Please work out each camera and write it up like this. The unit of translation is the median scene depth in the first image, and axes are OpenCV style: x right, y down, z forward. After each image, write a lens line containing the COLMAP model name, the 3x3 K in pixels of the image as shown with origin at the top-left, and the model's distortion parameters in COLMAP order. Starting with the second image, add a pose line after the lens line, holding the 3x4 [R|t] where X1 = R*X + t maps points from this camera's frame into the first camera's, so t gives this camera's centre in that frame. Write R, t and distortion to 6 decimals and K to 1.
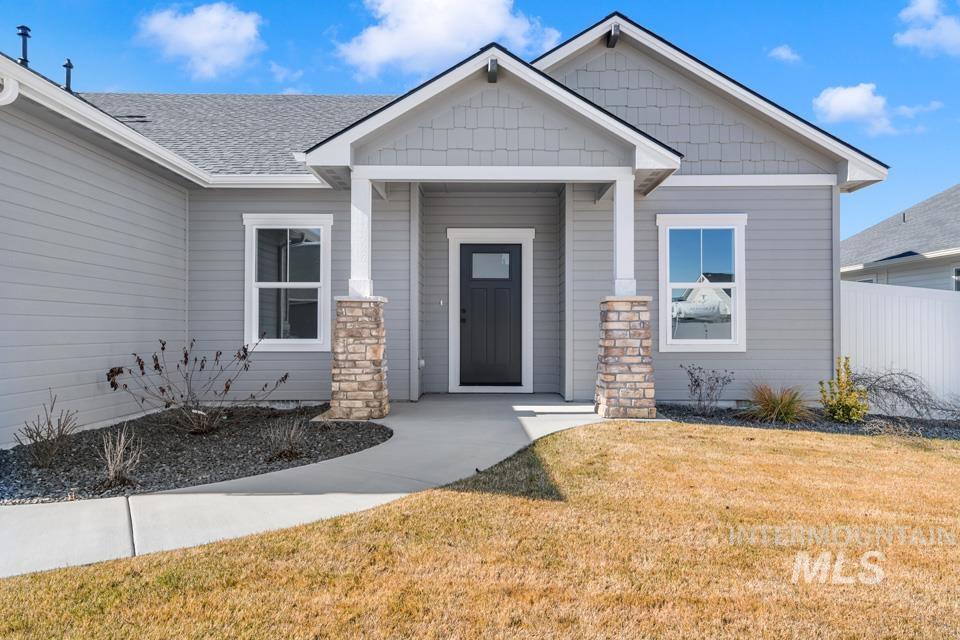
lens RADIAL K [[748.1, 0, 480.0], [0, 748.1, 320.0], [0, 0, 1]] dist [0.009594, 0.003473]
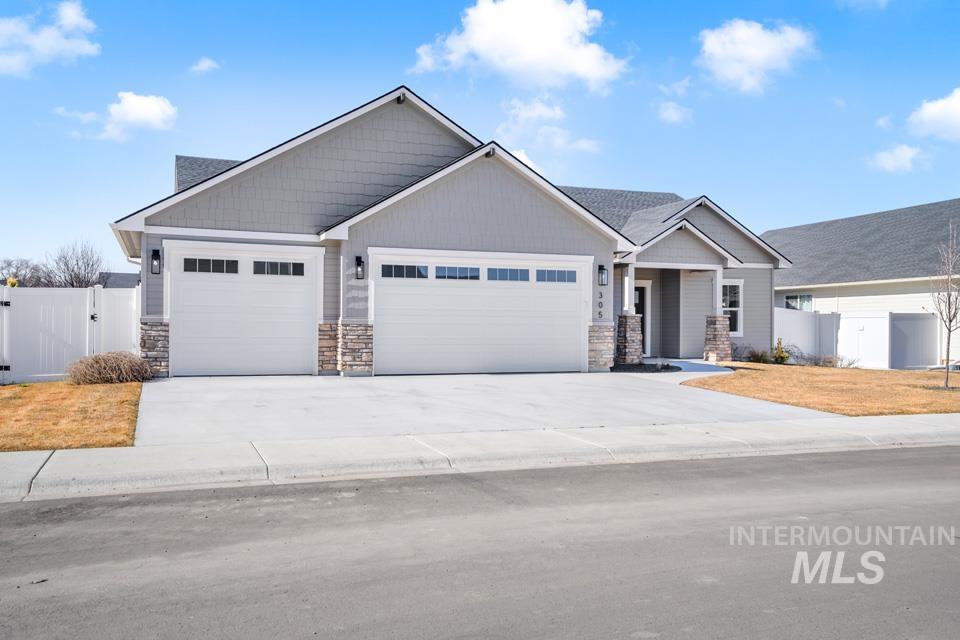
lens RADIAL K [[886.8, 0, 480.0], [0, 886.8, 320.0], [0, 0, 1]] dist [0.003914, 0.001726]
pose [[0.935361, 0.004425, 0.353666, -1.461451], [-0.007404, 0.999948, 0.007072, -0.026508], [-0.353616, -0.009233, 0.935345, -1.383264]]
